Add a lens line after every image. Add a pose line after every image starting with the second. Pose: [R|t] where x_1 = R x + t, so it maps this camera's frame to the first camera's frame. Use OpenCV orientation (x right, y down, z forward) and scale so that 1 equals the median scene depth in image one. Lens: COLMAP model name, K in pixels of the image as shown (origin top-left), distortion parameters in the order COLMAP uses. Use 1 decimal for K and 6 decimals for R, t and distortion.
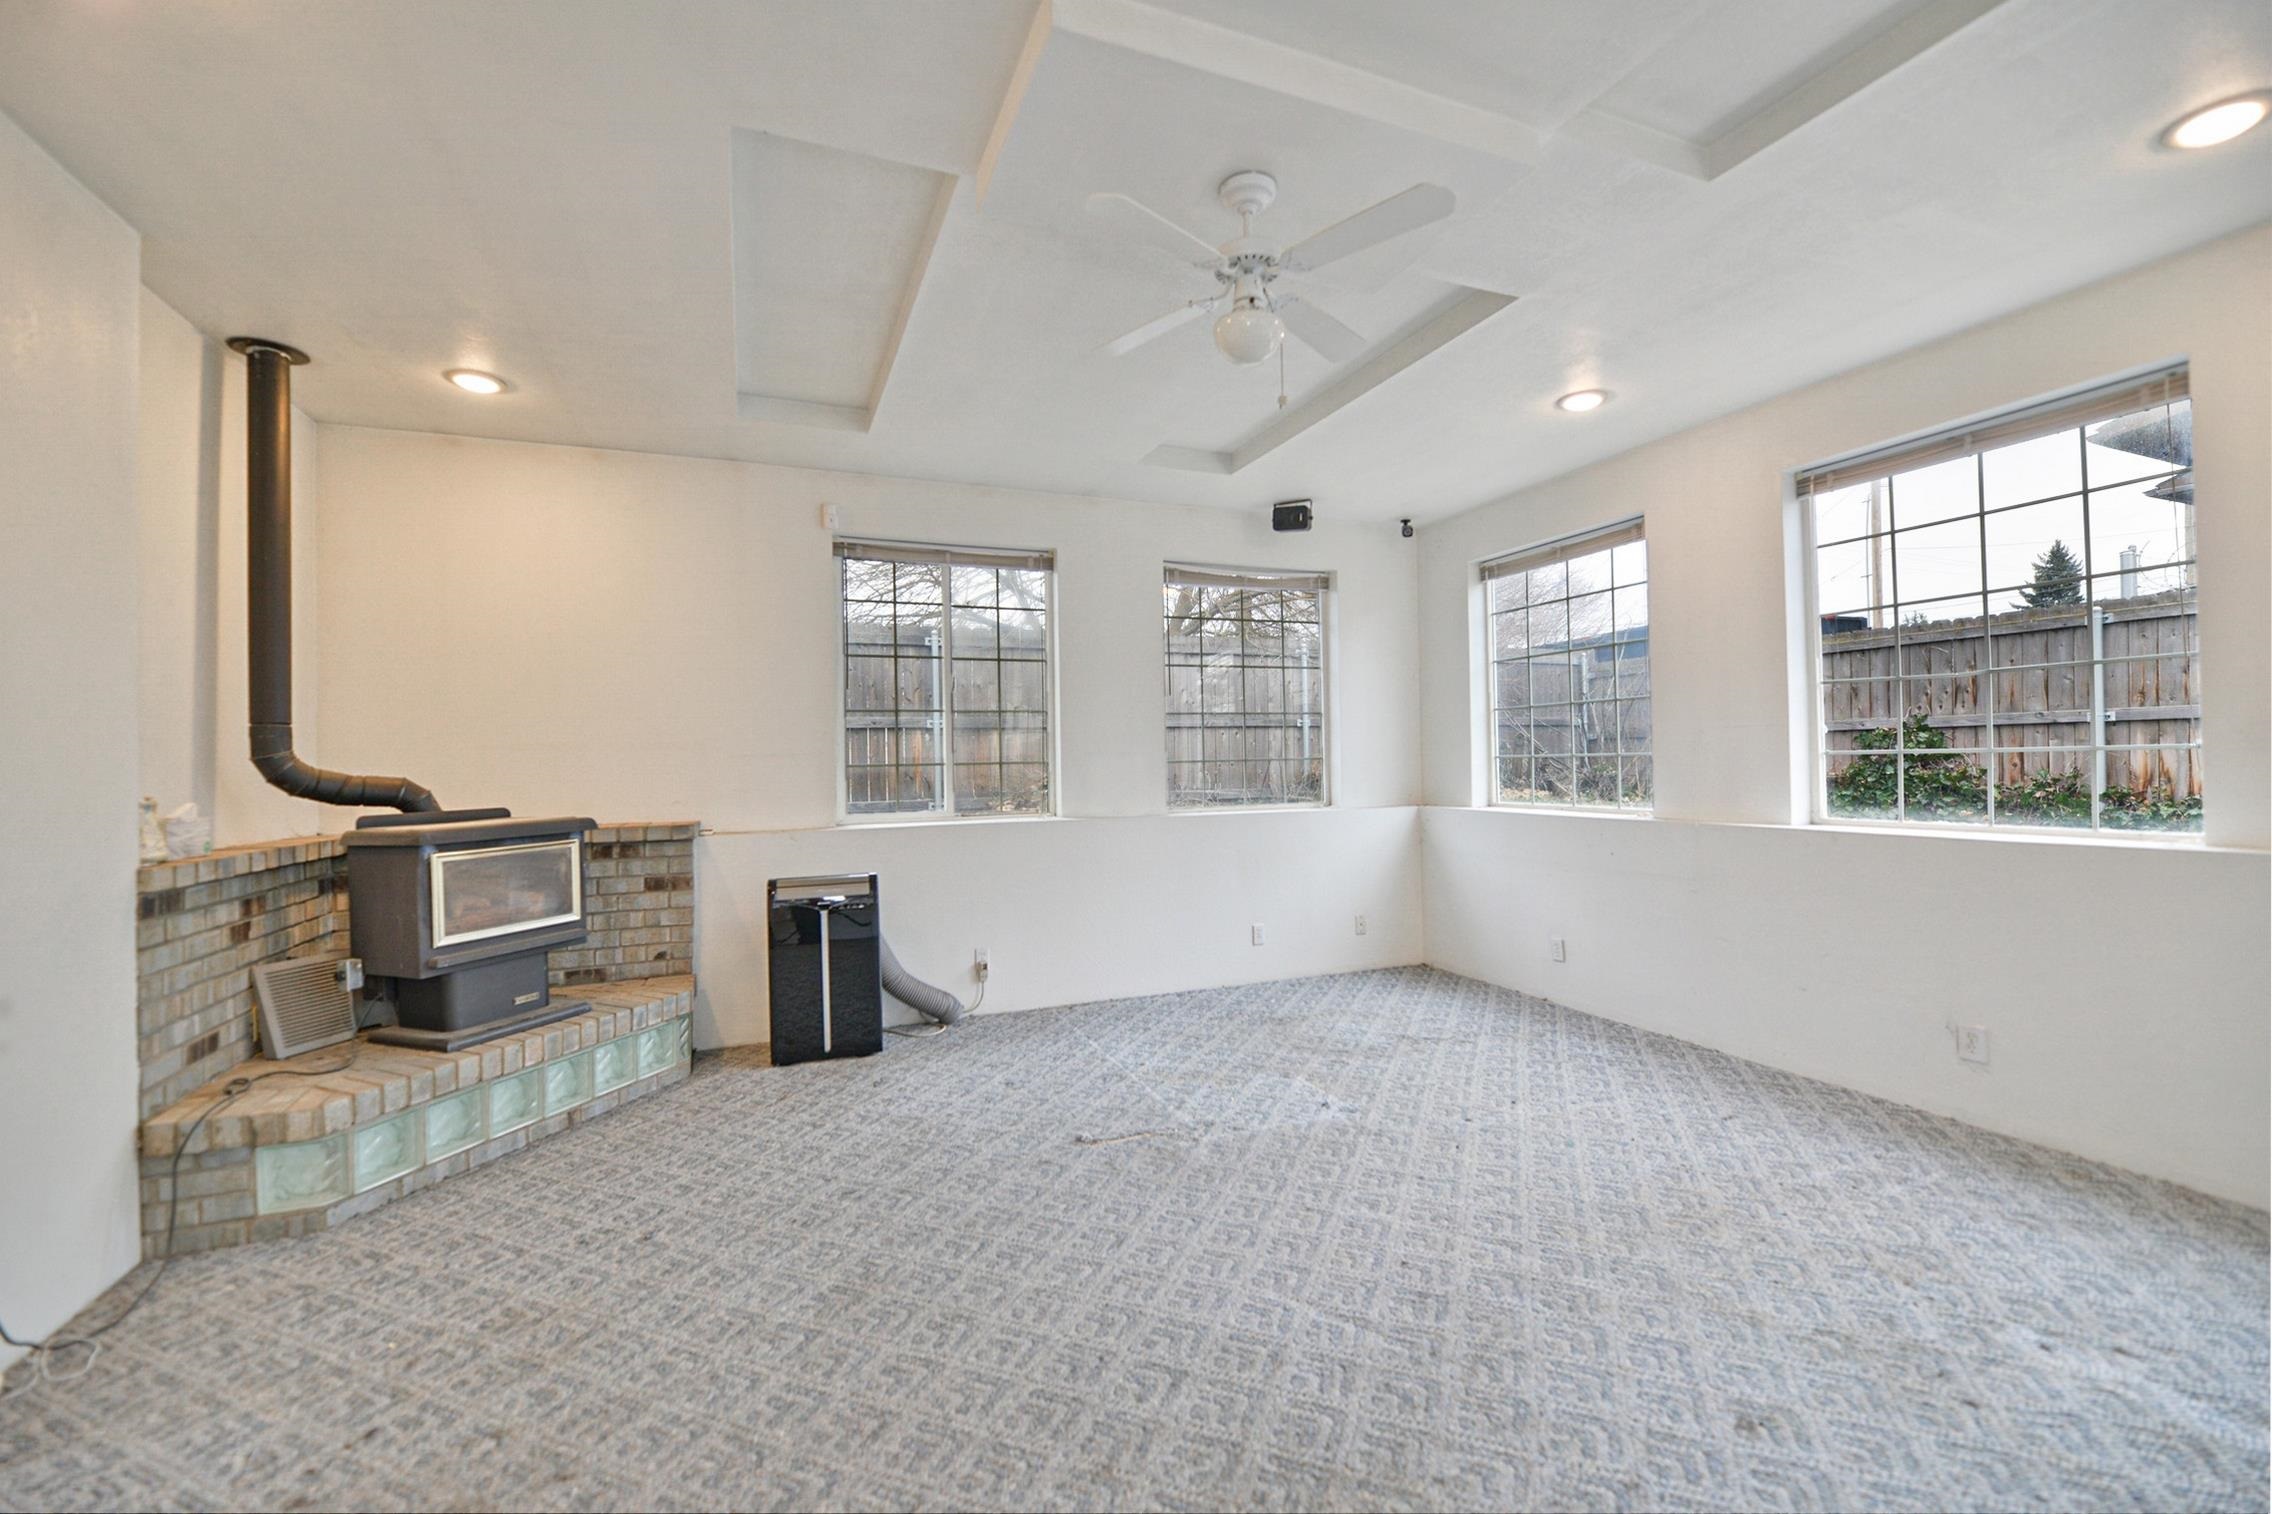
lens RADIAL K [[919.0, 0, 1120.9], [0, 919.0, 756.6], [0, 0, 1]] dist [0.000942, -0.000149]
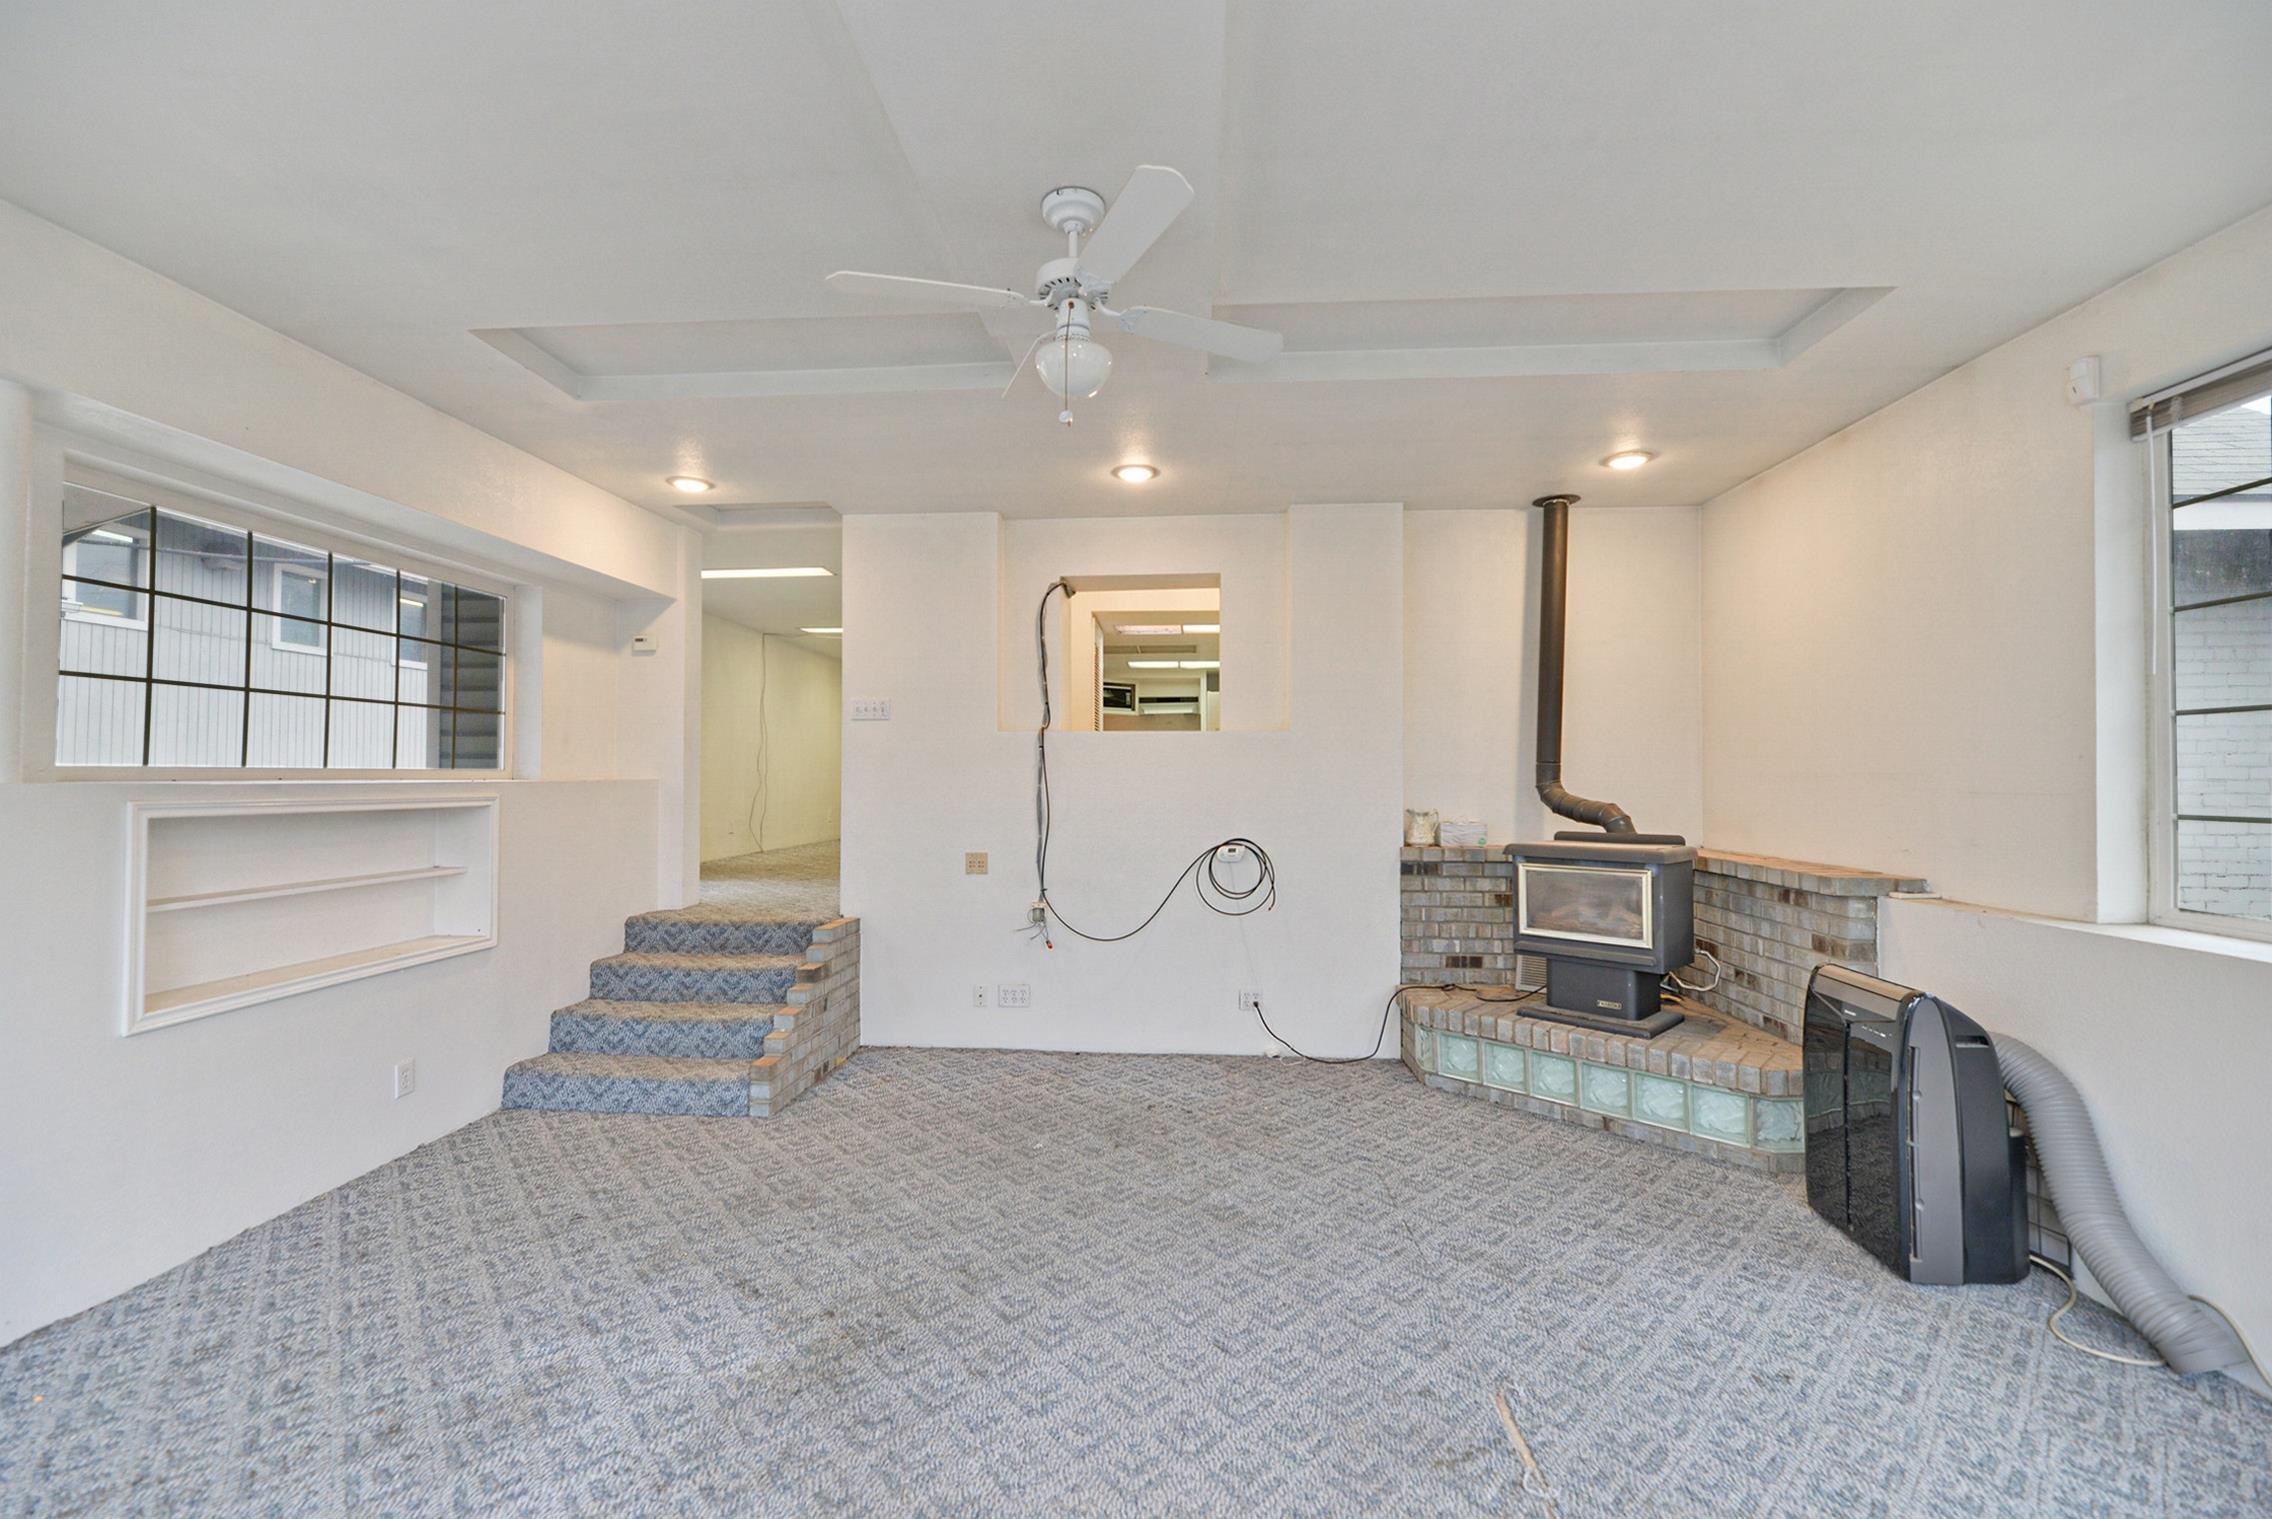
lens RADIAL K [[919.0, 0, 1117.6], [0, 919.0, 754.8], [0, 0, 1]] dist [0.000942, -0.000149]
pose [[-0.432281, -0.002564, -0.901735, 0.661307], [0.013535, 0.999865, -0.009332, -0.043204], [0.901637, -0.016239, -0.432188, 0.993330]]
